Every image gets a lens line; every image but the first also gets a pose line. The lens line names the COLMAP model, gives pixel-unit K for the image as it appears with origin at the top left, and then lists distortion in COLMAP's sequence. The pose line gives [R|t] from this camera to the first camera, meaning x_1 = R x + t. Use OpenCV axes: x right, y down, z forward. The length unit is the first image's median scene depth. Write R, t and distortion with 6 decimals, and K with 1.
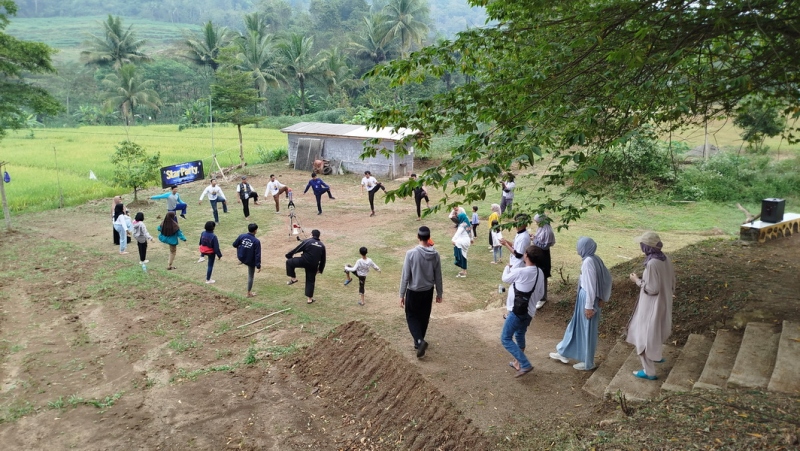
lens RADIAL K [[567.4, 0, 405.5], [0, 567.4, 221.3], [0, 0, 1]] dist [0.023396, -0.010623]
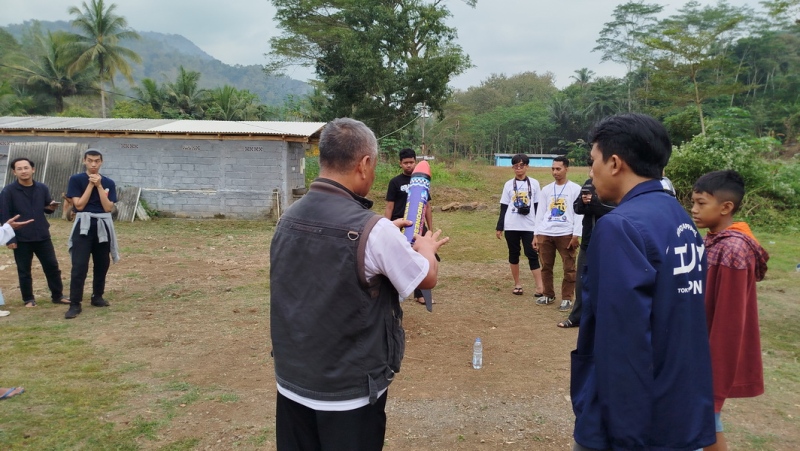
lens RADIAL K [[567.4, 0, 404.3], [0, 567.4, 225.6], [0, 0, 1]] dist [0.023396, -0.010623]
pose [[0.857266, -0.036229, 0.513598, -0.166517], [0.097384, 0.990925, -0.092649, -0.018248], [-0.505580, 0.129441, 0.853014, 0.530743]]
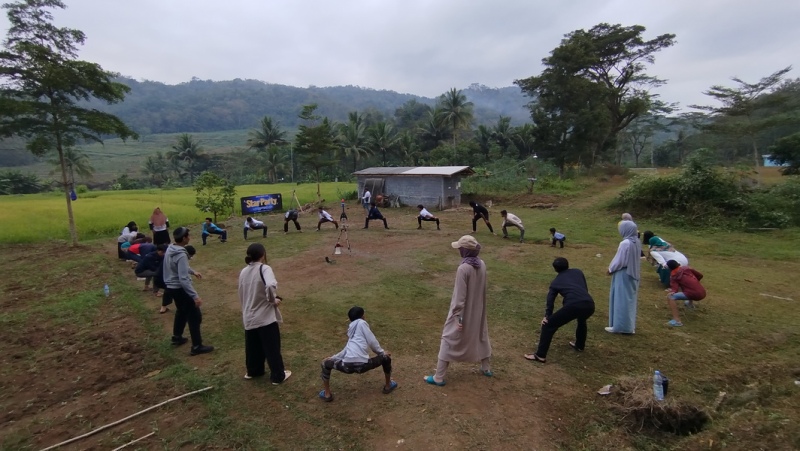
lens RADIAL K [[368.7, 0, 399.4], [0, 368.7, 225.3], [0, 0, 1]] dist [-0.026049, 0.000740]
pose [[0.988052, 0.008571, -0.153882, 0.006500], [-0.020053, 0.997115, -0.073215, 0.009783], [0.152810, 0.075426, 0.985373, 0.259964]]
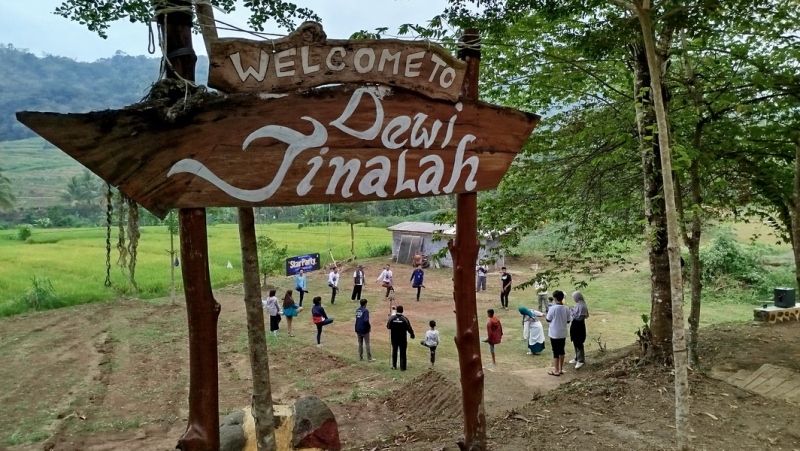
lens RADIAL K [[567.4, 0, 404.9], [0, 567.4, 226.6], [0, 0, 1]] dist [0.023396, -0.010623]
pose [[0.983187, 0.010378, -0.182305, 0.024098], [-0.040243, 0.986151, -0.160896, 0.017796], [0.178111, 0.165527, 0.969988, -0.097871]]
